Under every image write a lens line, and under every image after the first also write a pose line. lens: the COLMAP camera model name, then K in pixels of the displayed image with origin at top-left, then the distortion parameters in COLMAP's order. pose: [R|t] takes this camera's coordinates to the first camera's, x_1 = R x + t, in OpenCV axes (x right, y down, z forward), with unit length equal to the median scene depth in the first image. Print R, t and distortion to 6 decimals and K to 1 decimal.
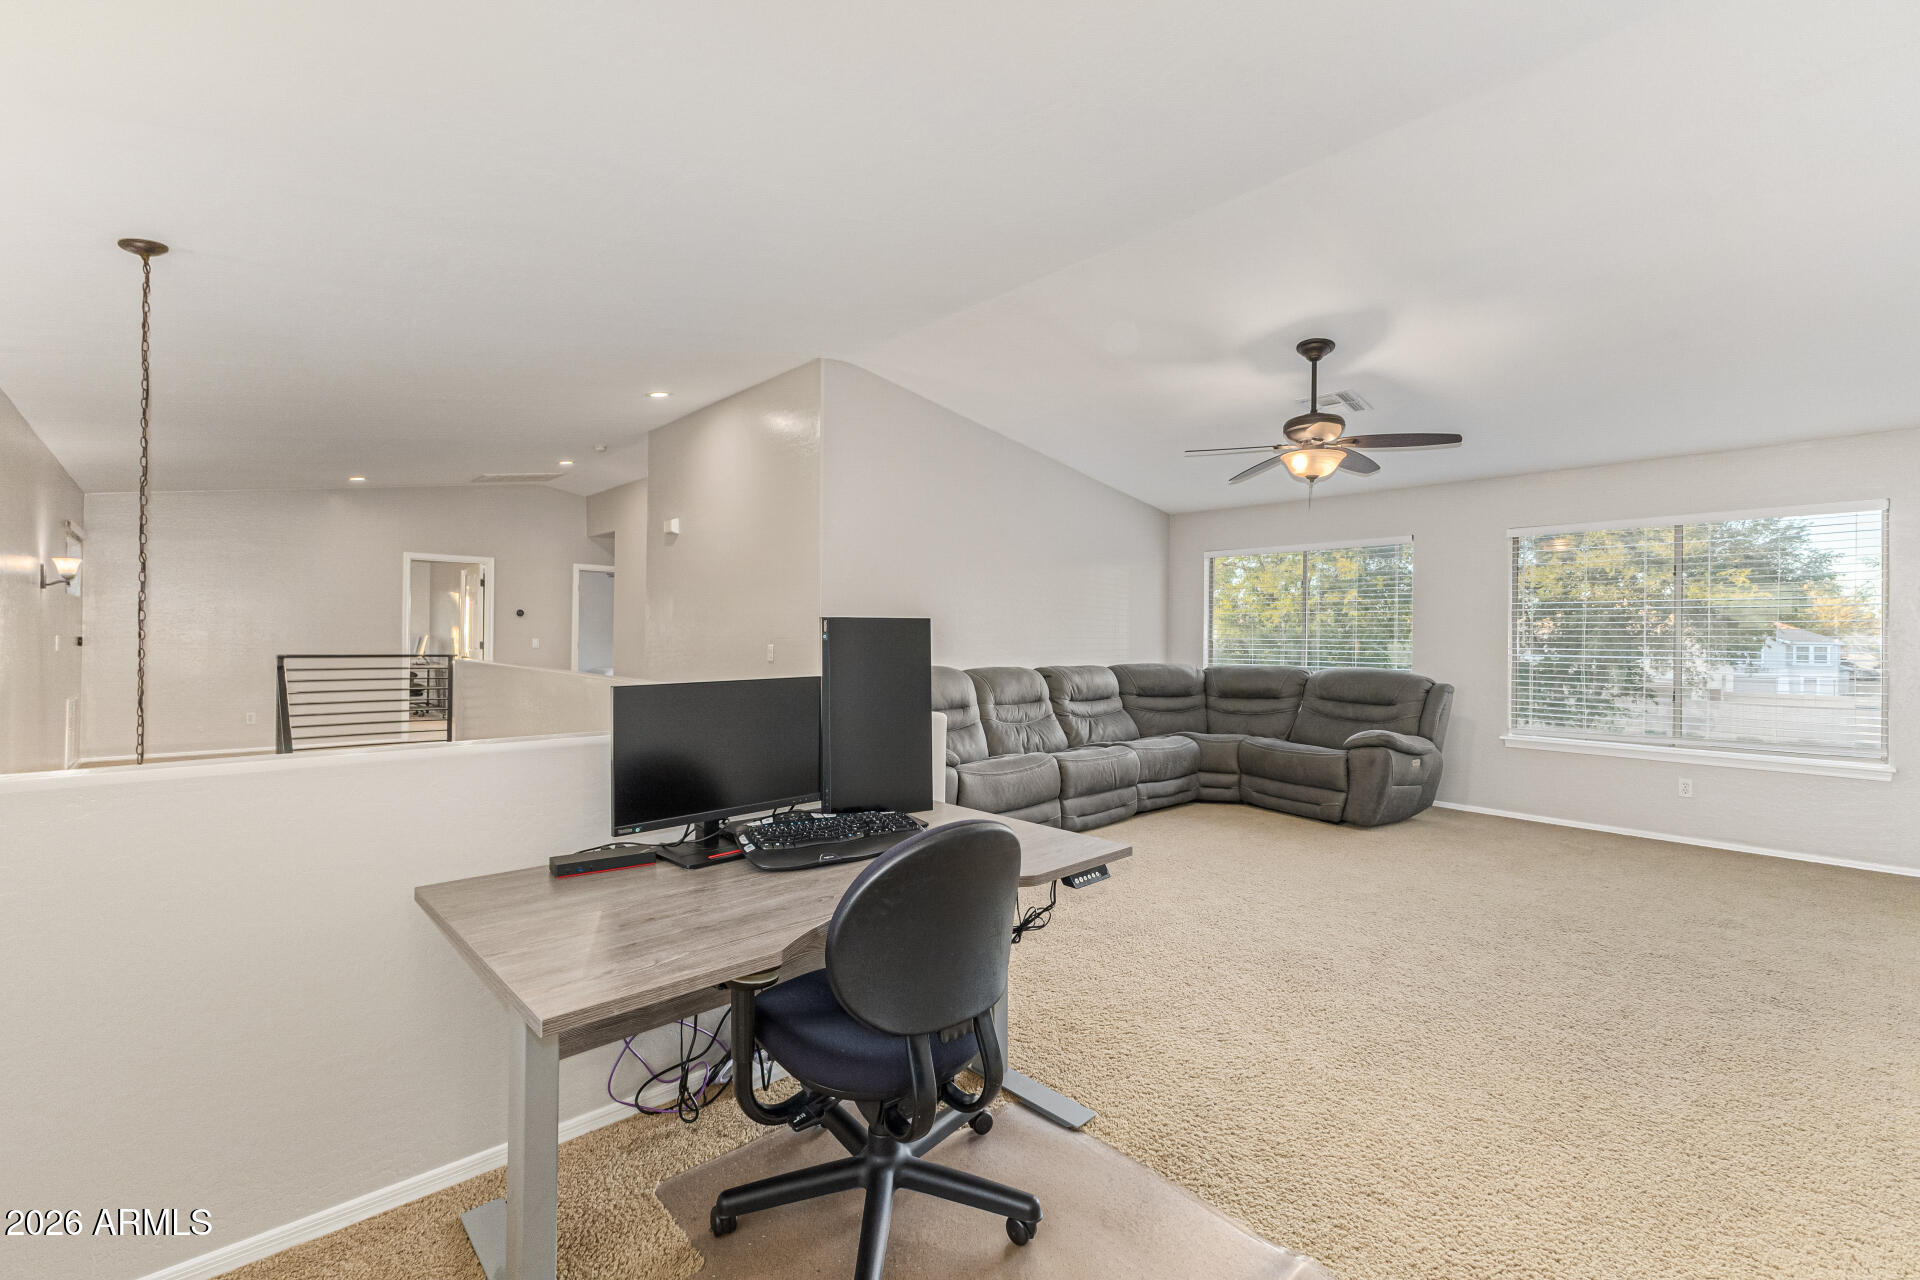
lens RADIAL K [[826.4, 0, 962.4], [0, 826.4, 632.6], [0, 0, 1]] dist [0.005713, -0.000038]
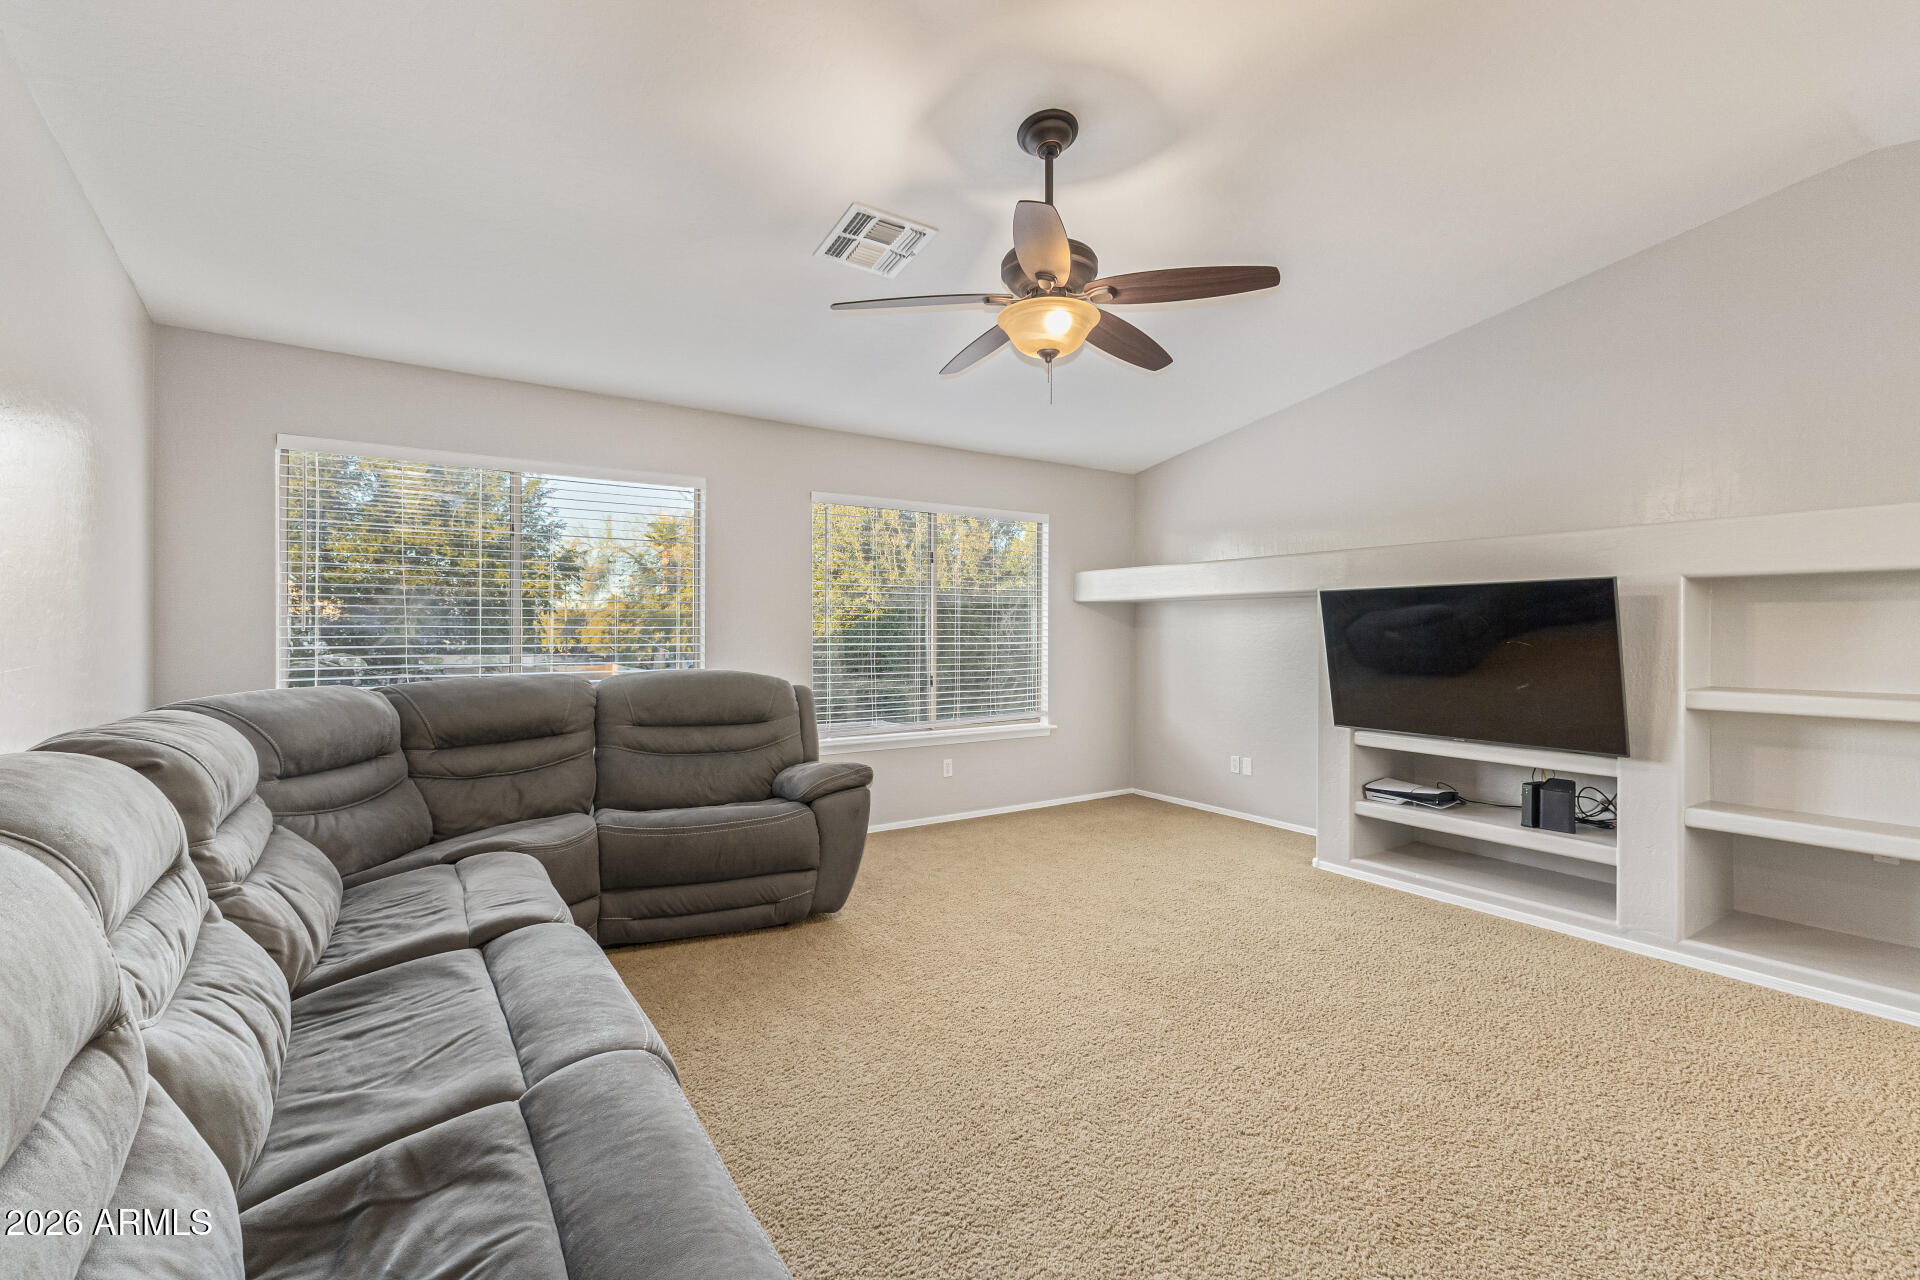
lens RADIAL K [[826.4, 0, 962.4], [0, 826.4, 632.6], [0, 0, 1]] dist [0.005713, -0.000038]
pose [[0.168556, -0.009012, 0.985651, -0.123182], [-0.006780, 0.999924, 0.010302, 0.005391], [-0.985669, -0.008419, 0.168482, 0.708332]]
